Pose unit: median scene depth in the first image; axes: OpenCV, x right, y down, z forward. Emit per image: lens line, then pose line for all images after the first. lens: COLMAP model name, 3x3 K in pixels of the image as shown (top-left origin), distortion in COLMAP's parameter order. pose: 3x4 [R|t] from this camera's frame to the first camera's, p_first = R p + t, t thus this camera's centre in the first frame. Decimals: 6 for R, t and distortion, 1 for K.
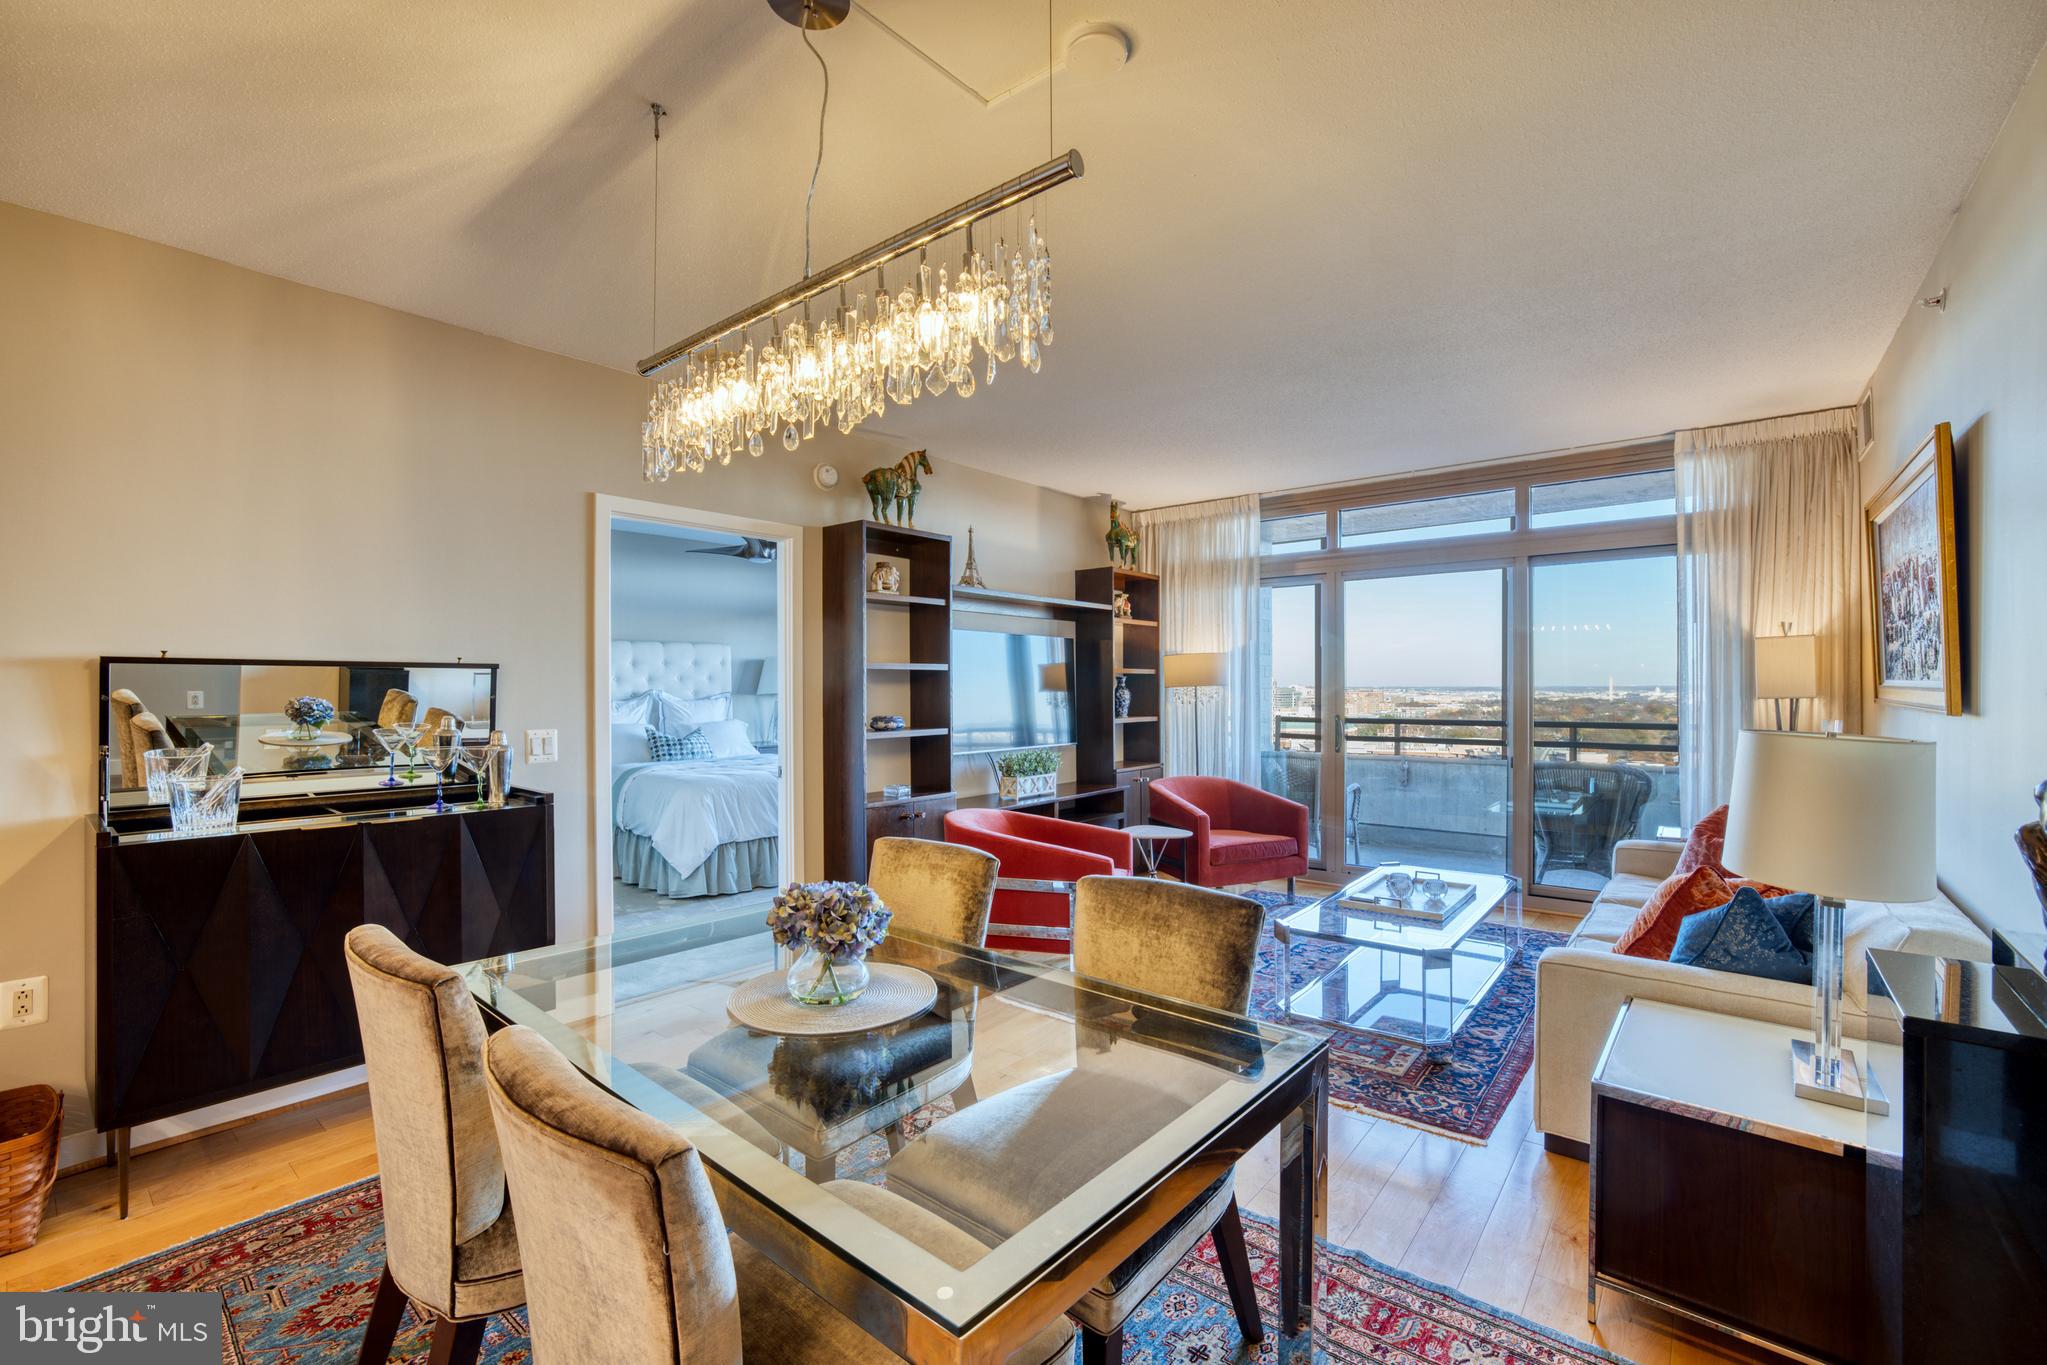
lens RADIAL K [[872.7, 0, 1017.7], [0, 872.7, 696.7], [0, 0, 1]] dist [-0.029268, 0.000464]
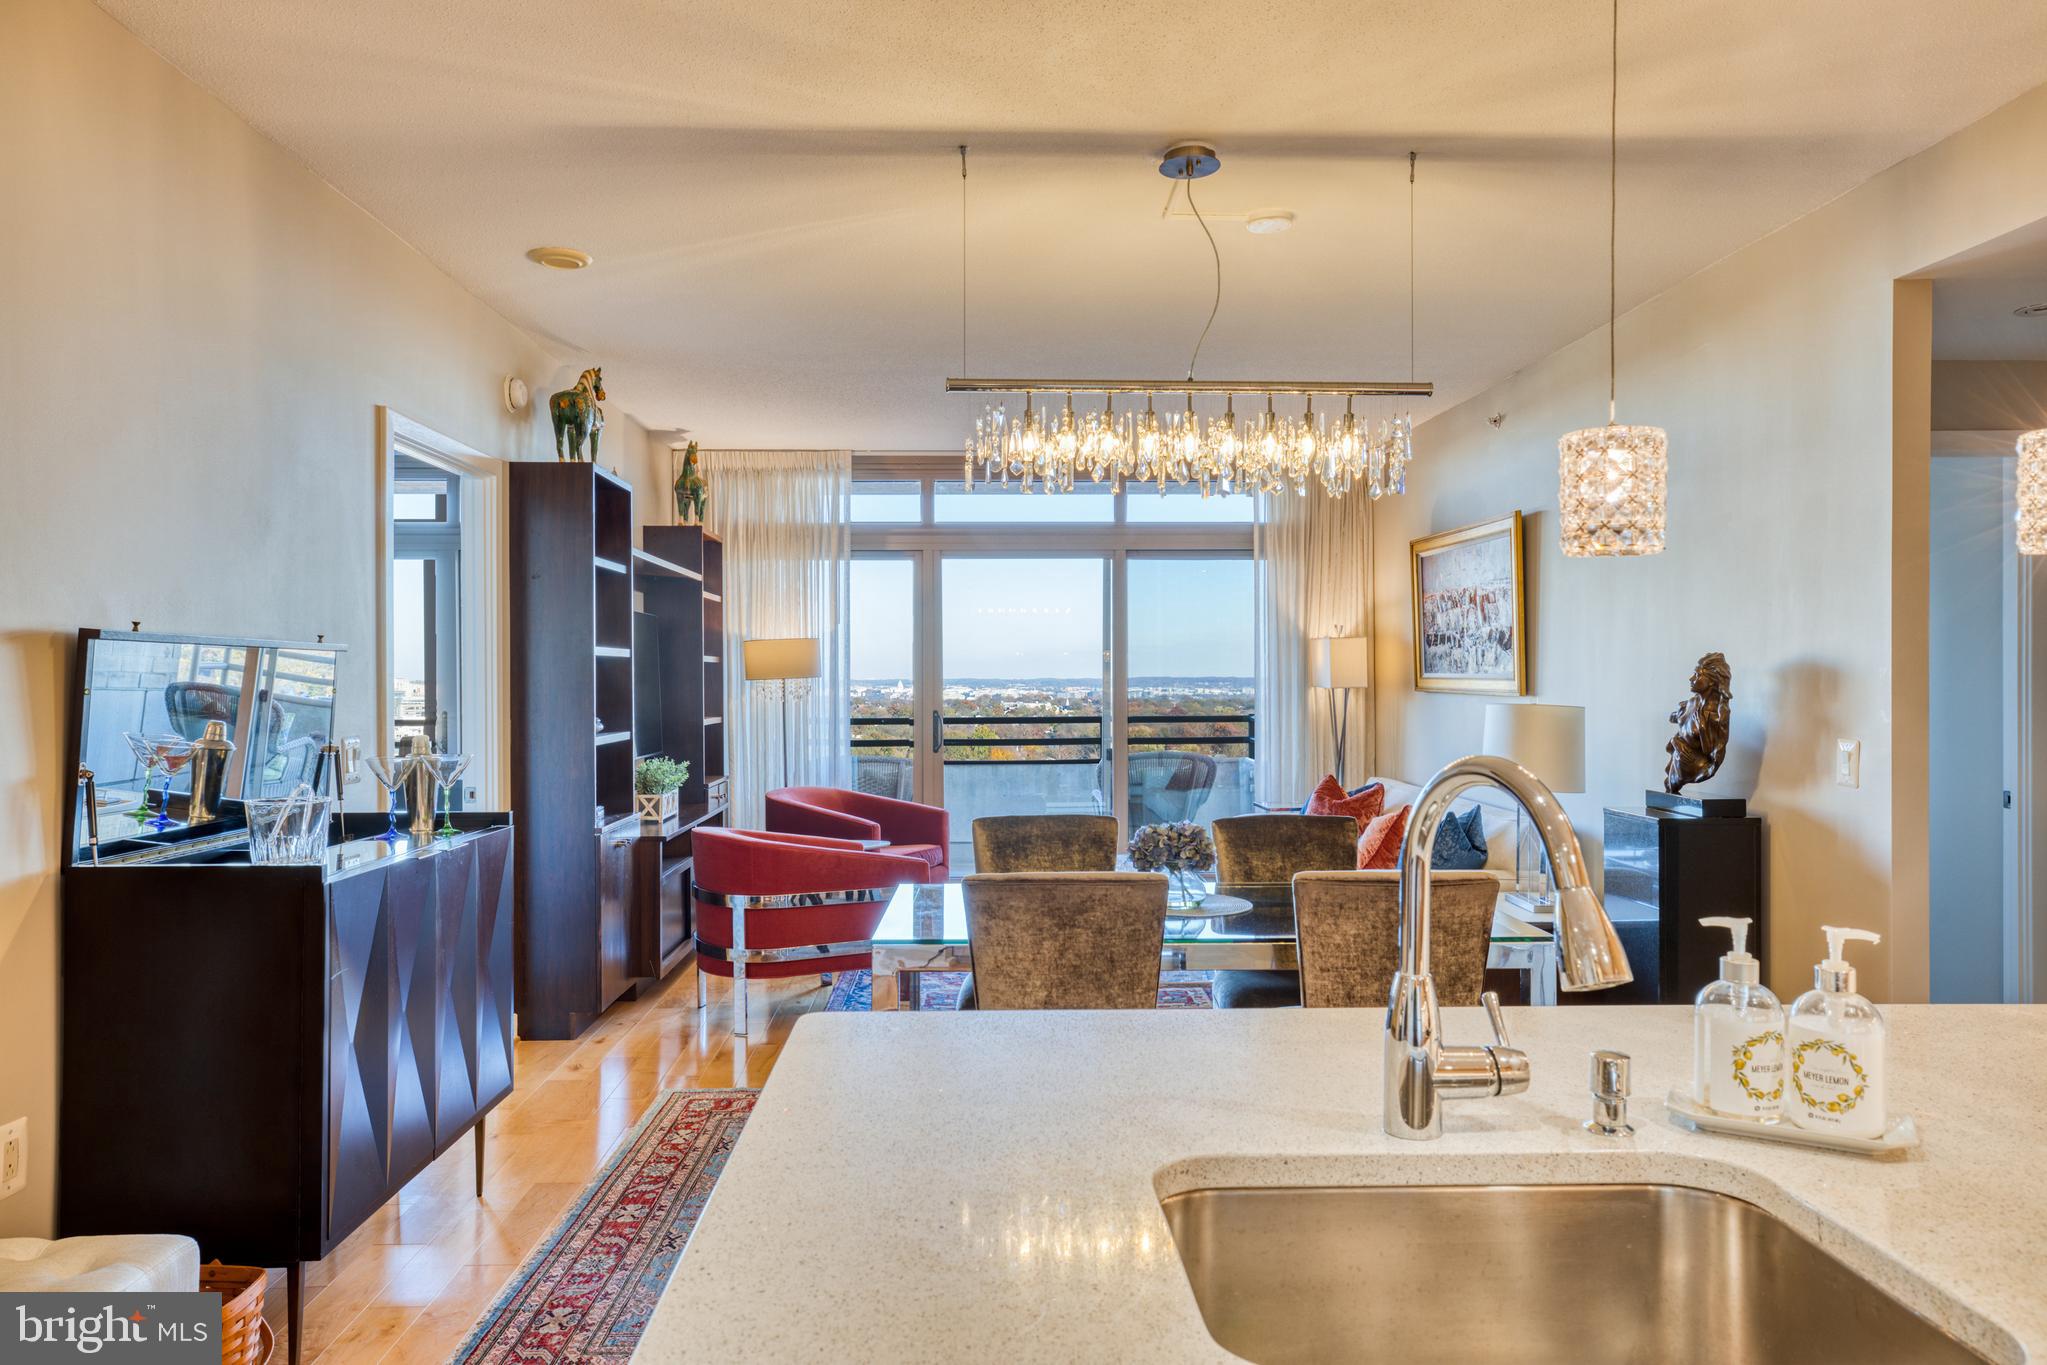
lens RADIAL K [[1410.7, 0, 1016.6], [0, 1410.7, 679.5], [0, 0, 1]] dist [-0.003376, -0.003140]
pose [[0.753962, -0.000808, 0.656917, -0.511848], [0.009415, 0.999910, -0.009577, 0.004054], [-0.656850, 0.013406, 0.753902, -0.139026]]
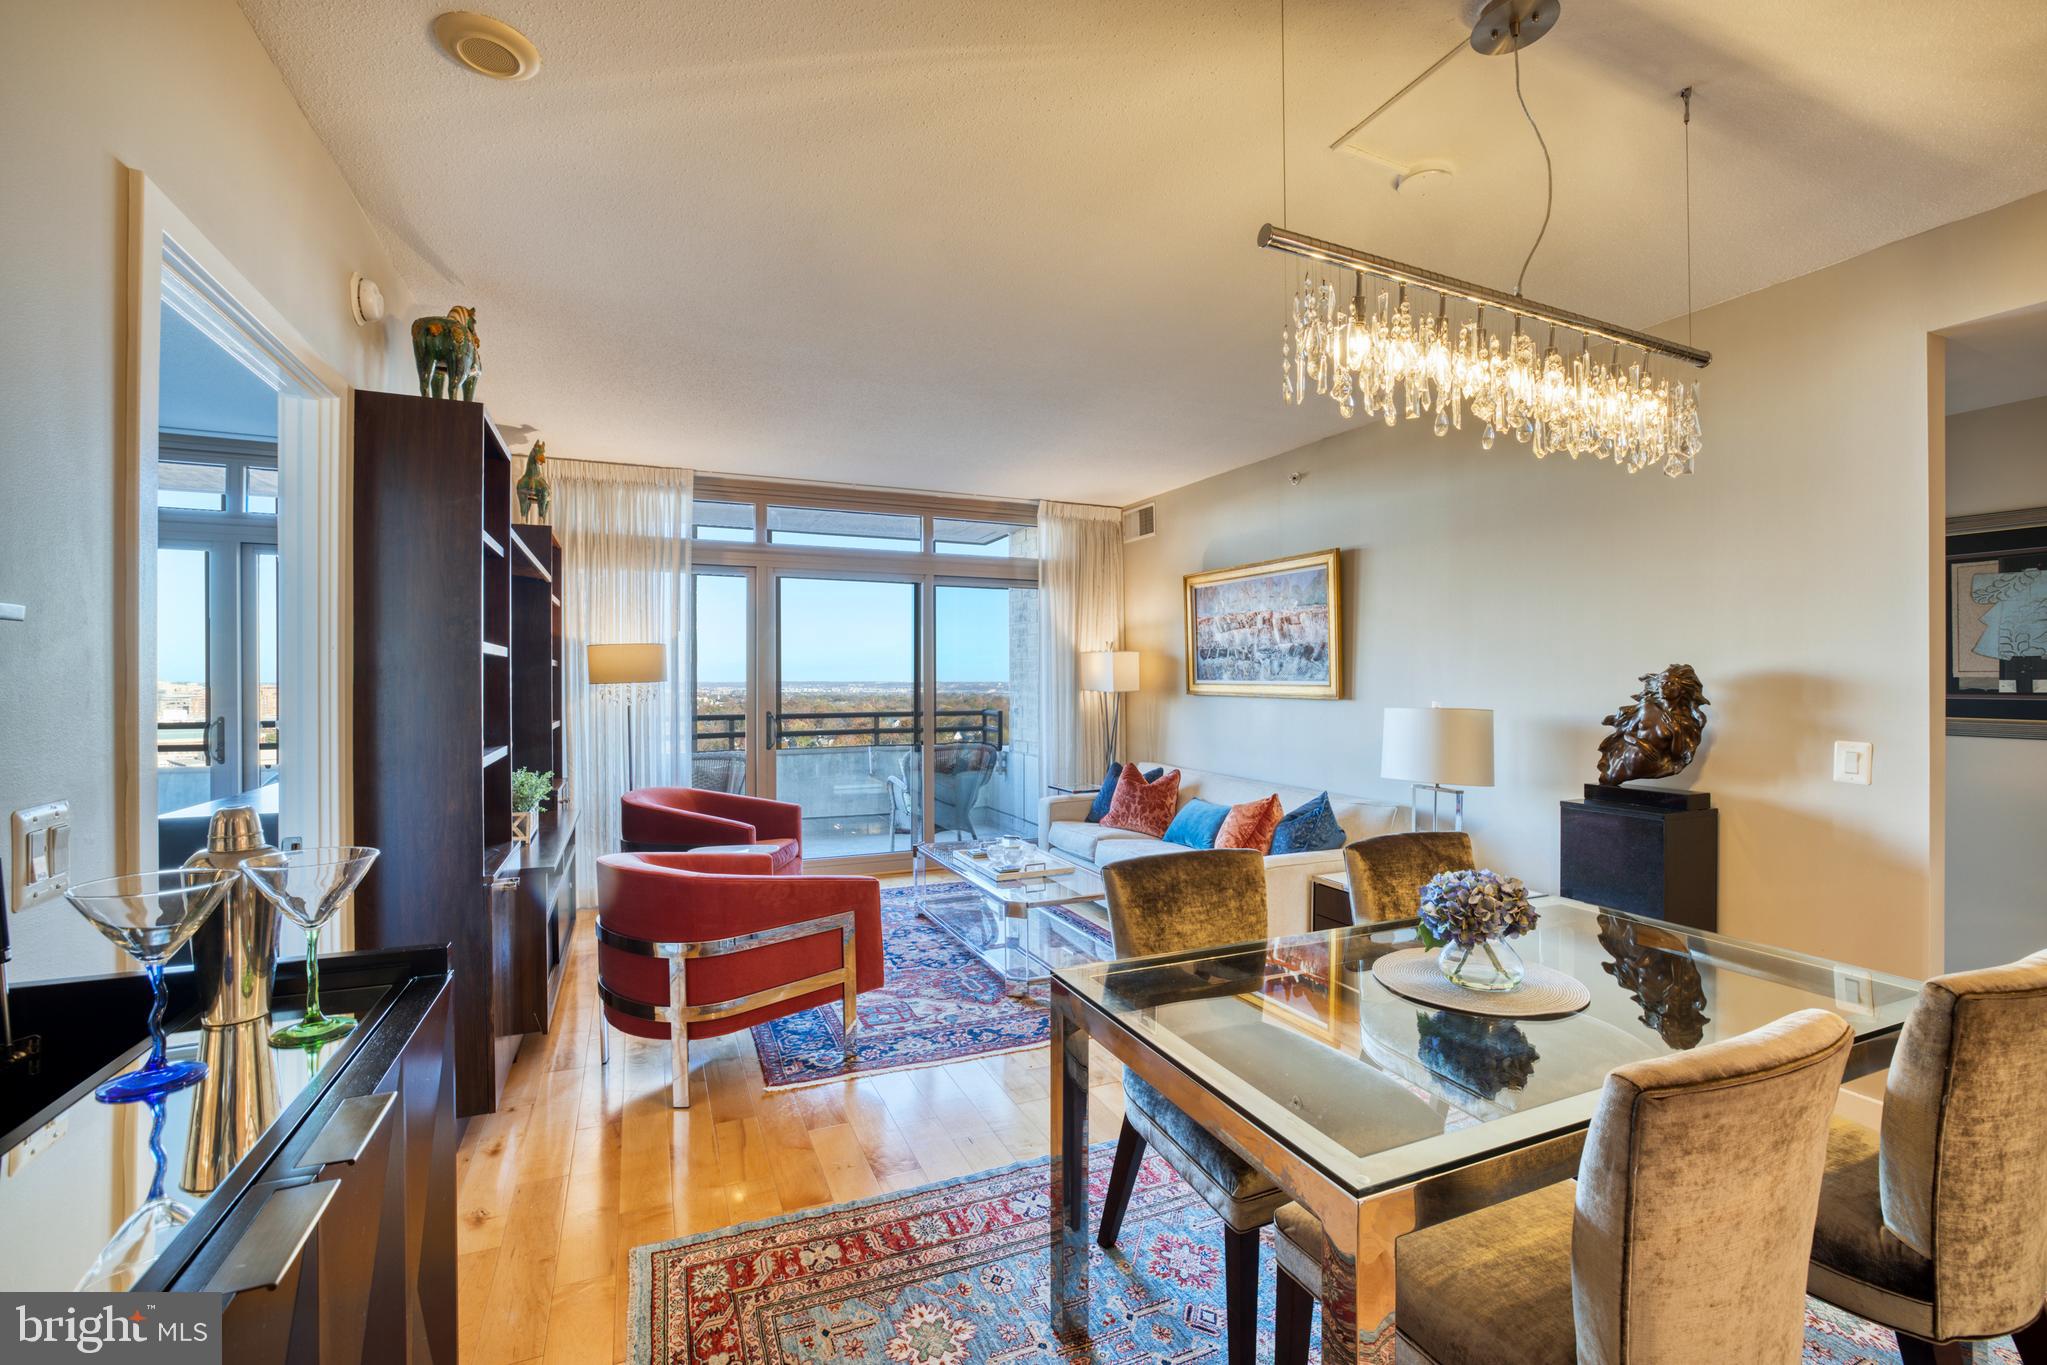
lens RADIAL K [[872.7, 0, 1028.9], [0, 872.7, 680.6], [0, 0, 1]] dist [-0.029268, 0.000464]
pose [[0.449436, 0.003775, 0.893304, -0.380876], [0.009101, 0.999920, -0.008804, -0.002740], [-0.893266, 0.012087, 0.449366, 0.287973]]
